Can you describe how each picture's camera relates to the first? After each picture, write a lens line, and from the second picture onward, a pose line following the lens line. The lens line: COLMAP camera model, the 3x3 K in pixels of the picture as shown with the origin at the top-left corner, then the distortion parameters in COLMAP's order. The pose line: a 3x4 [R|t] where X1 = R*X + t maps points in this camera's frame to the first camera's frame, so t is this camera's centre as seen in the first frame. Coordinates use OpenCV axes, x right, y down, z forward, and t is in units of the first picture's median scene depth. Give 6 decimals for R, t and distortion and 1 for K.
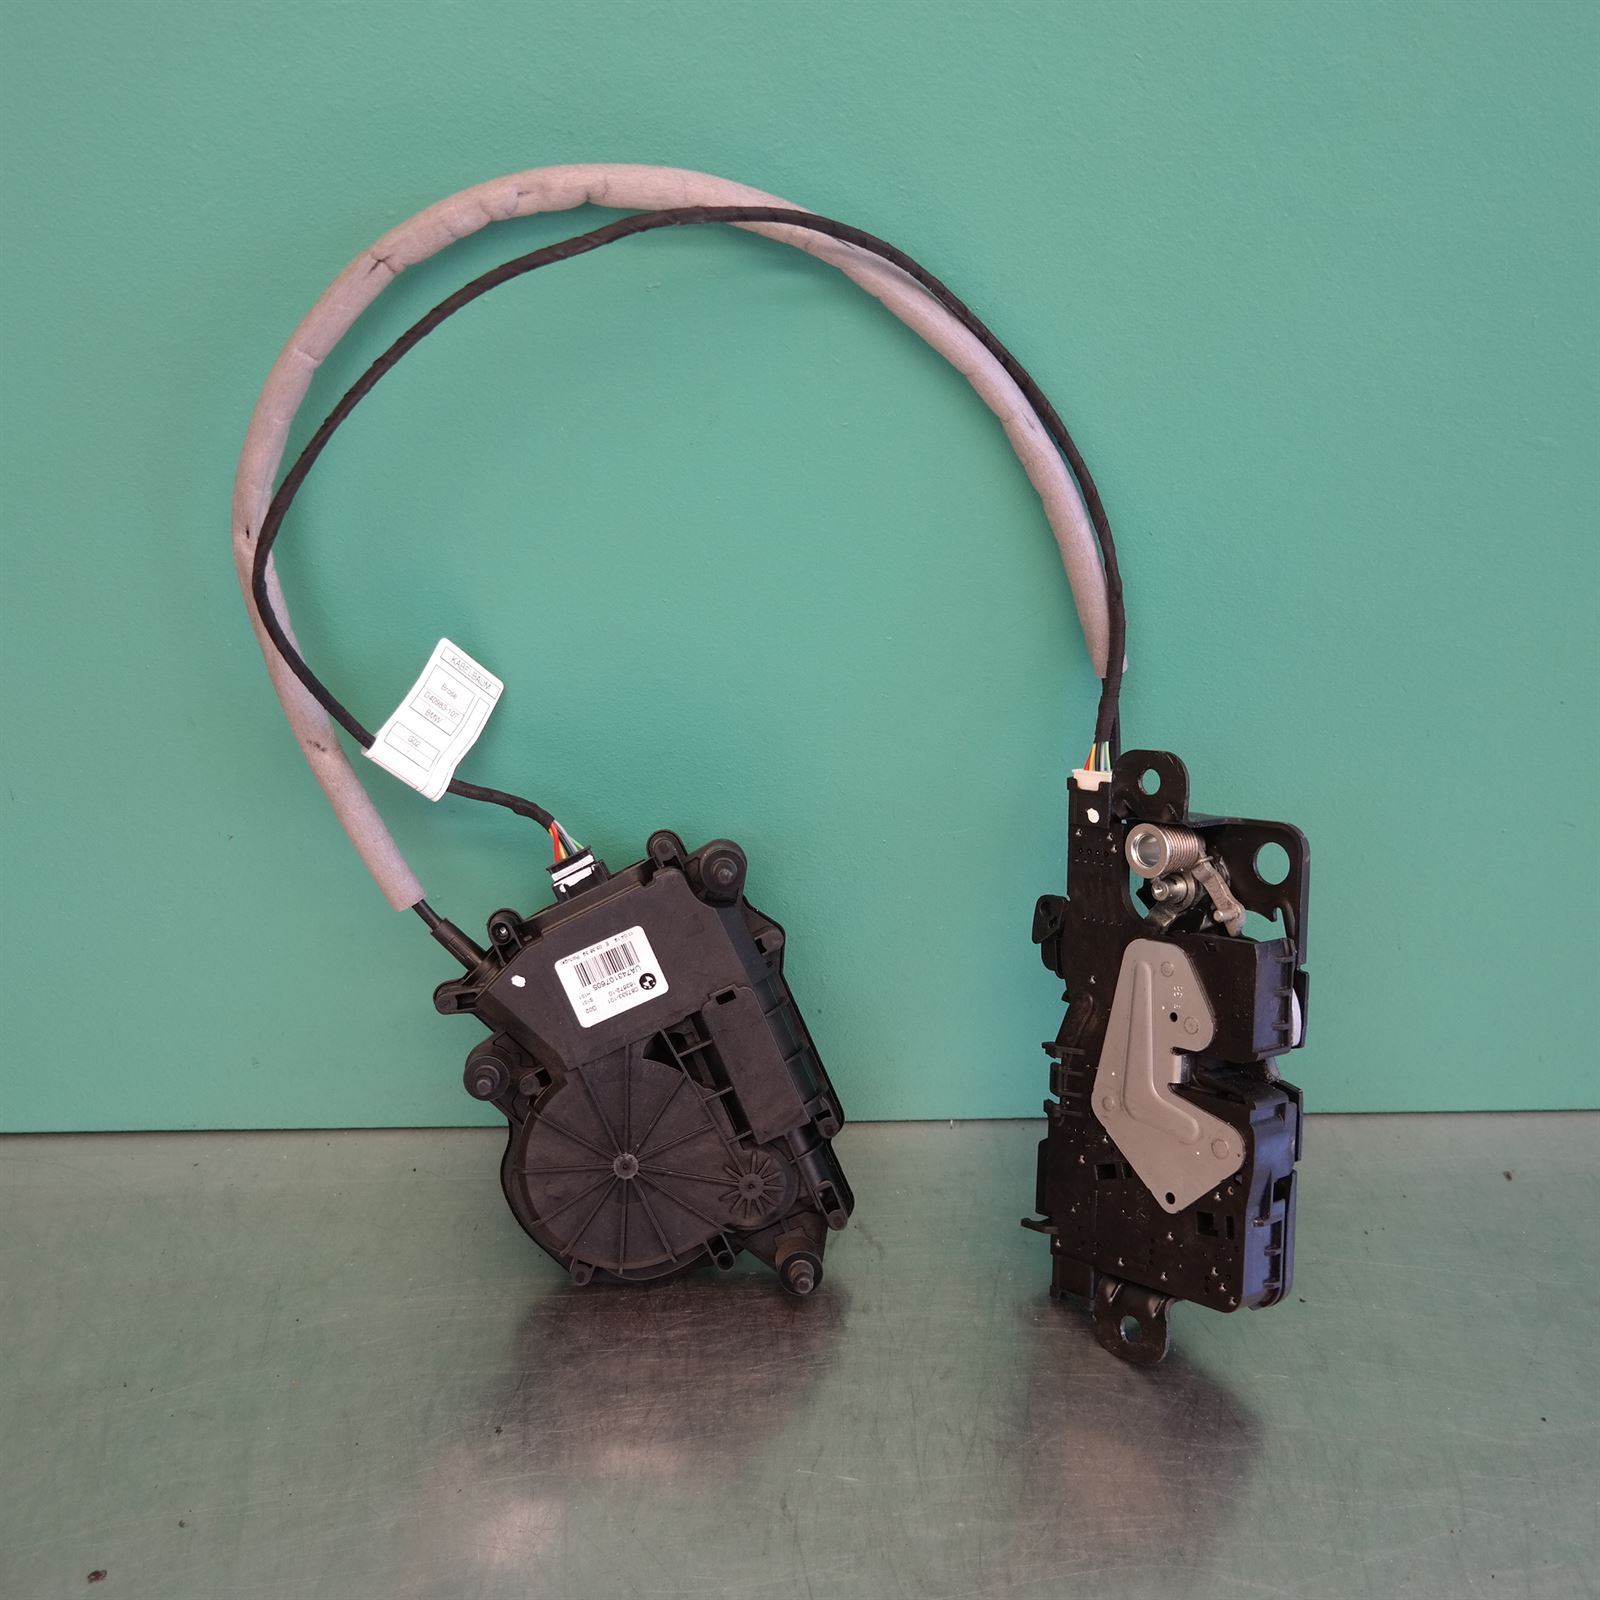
lens RADIAL K [[1872.9, 0, 800.0], [0, 1872.9, 800.0], [0, 0, 1]] dist [-0.021921, -0.056086]
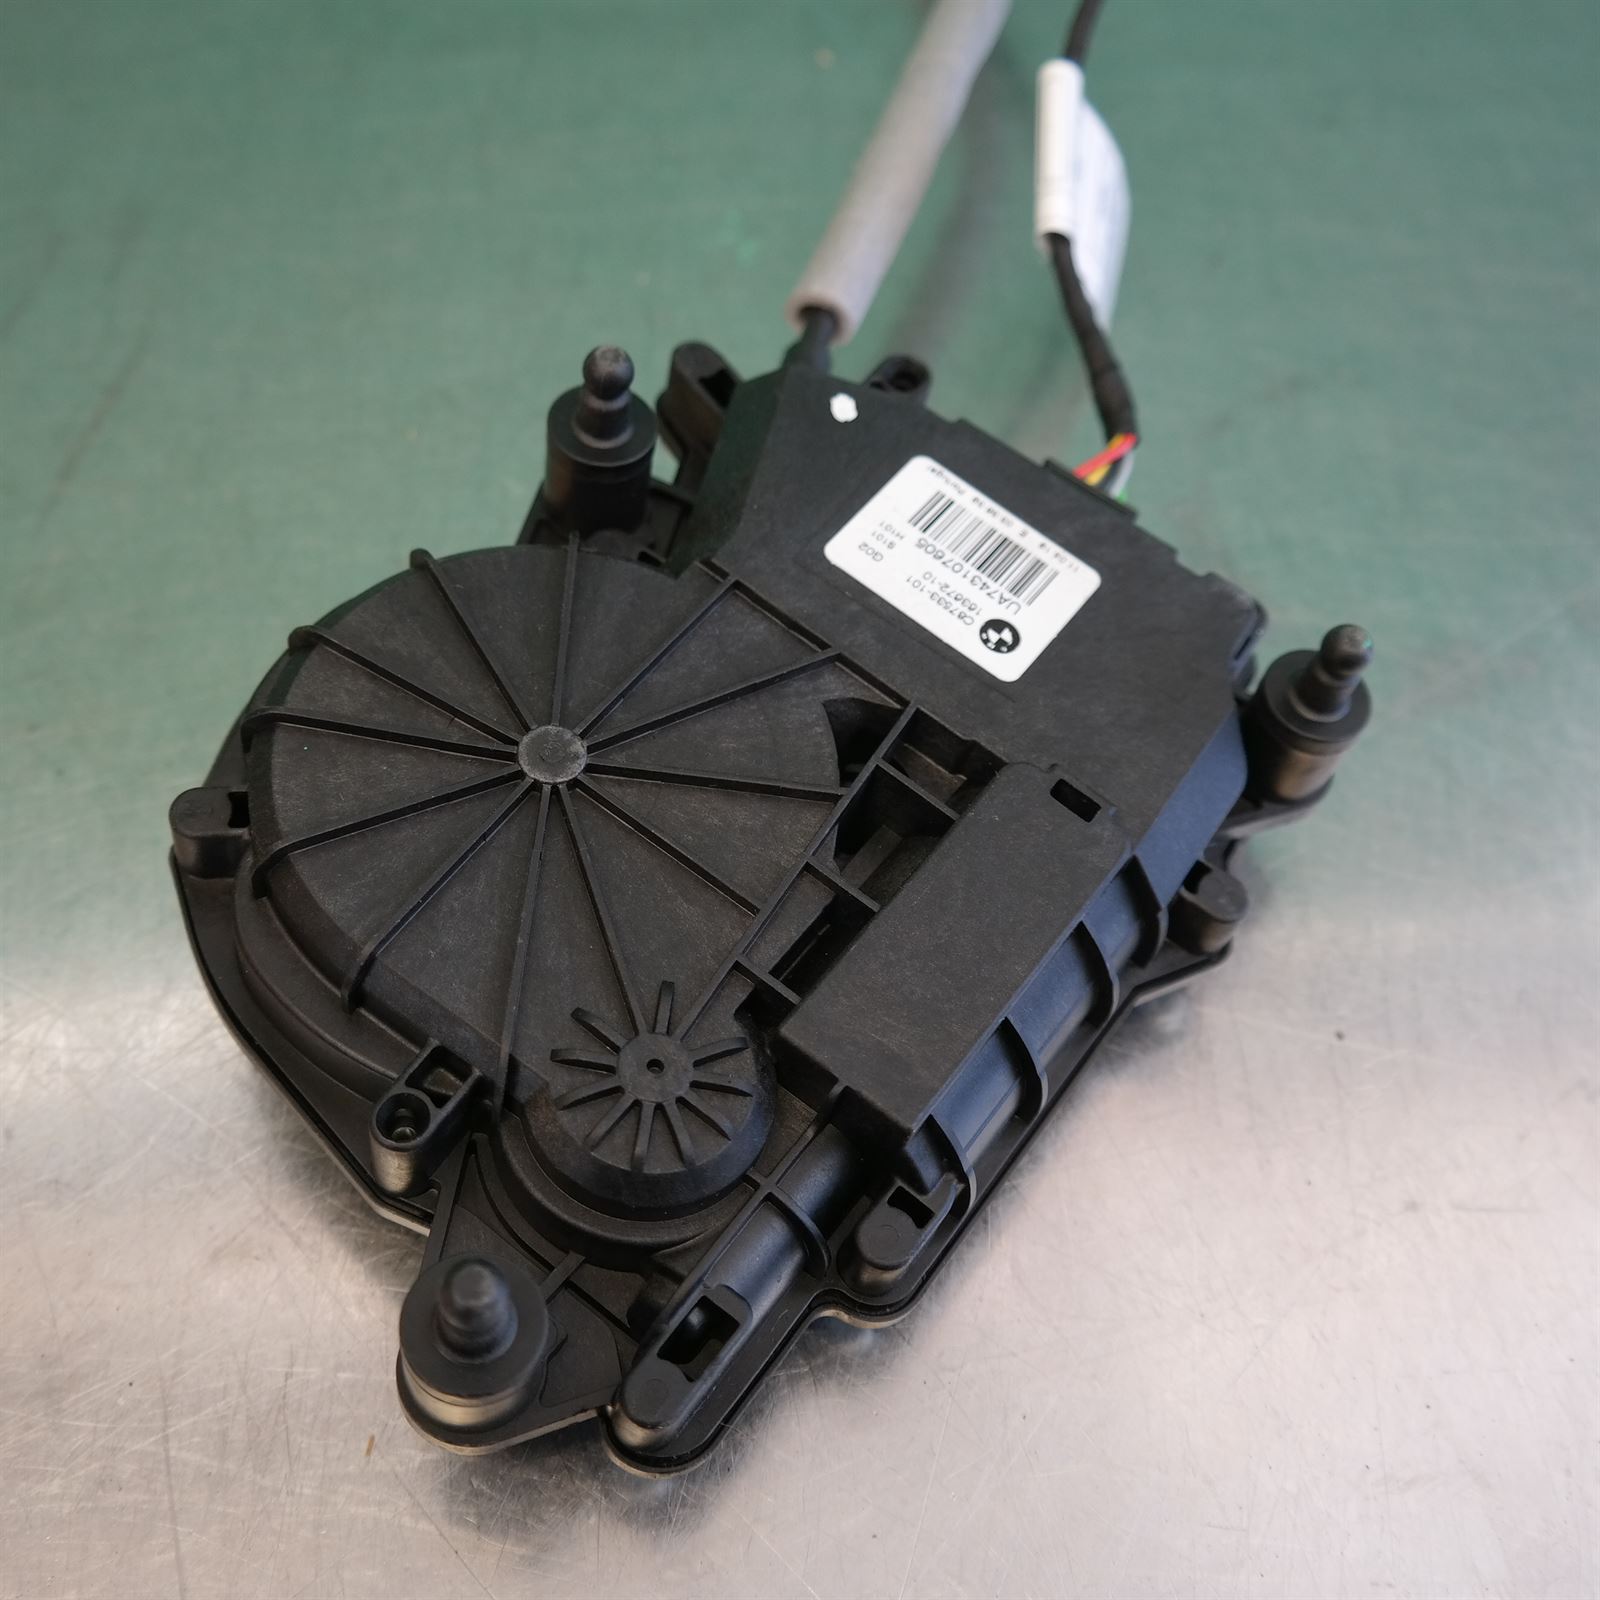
lens RADIAL K [[1872.9, 0, 800.0], [0, 1872.9, 800.0], [0, 0, 1]] dist [-0.021921, -0.056086]
pose [[0.504949, 0.737804, -0.447965, 0.102645], [-0.846719, 0.322625, -0.423059, 0.314141], [-0.167610, 0.592924, 0.787622, 0.712088]]
